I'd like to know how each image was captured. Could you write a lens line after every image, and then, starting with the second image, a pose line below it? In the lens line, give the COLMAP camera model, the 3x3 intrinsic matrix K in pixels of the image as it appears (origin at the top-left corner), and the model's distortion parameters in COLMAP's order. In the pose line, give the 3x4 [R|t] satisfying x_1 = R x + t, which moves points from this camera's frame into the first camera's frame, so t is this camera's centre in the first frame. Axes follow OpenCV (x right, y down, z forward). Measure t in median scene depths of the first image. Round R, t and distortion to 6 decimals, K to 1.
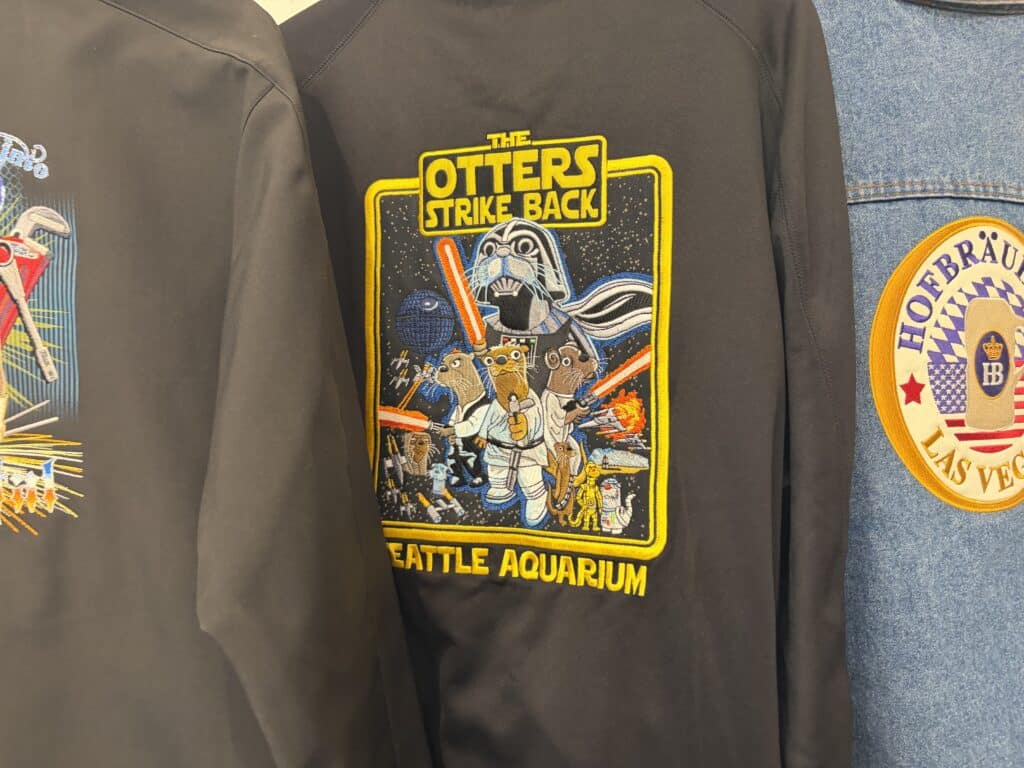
lens RADIAL K [[789.4, 0, 508.8], [0, 789.4, 393.6], [0, 0, 1]] dist [0.025118, -0.059275]
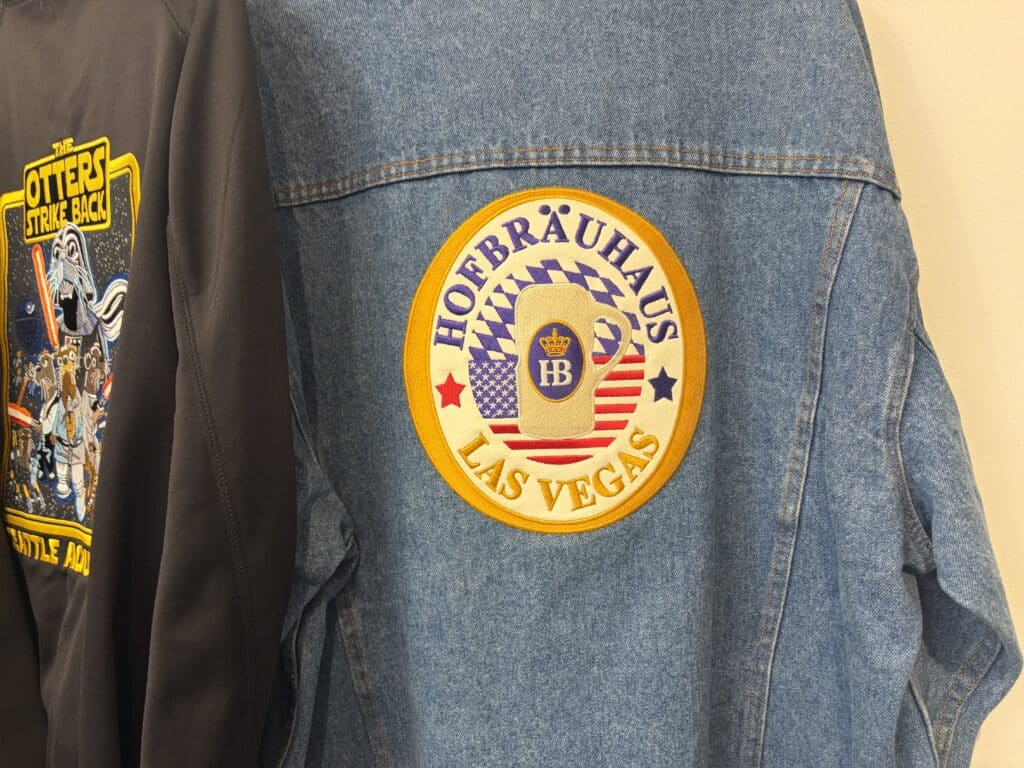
lens RADIAL K [[789.4, 0, 521.9], [0, 789.4, 389.1], [0, 0, 1]] dist [0.025118, -0.059275]
pose [[0.955046, 0.005691, -0.296403, 0.846904], [0.000682, 0.999771, 0.021393, -0.025955], [0.296457, -0.020634, 0.954823, 0.178397]]
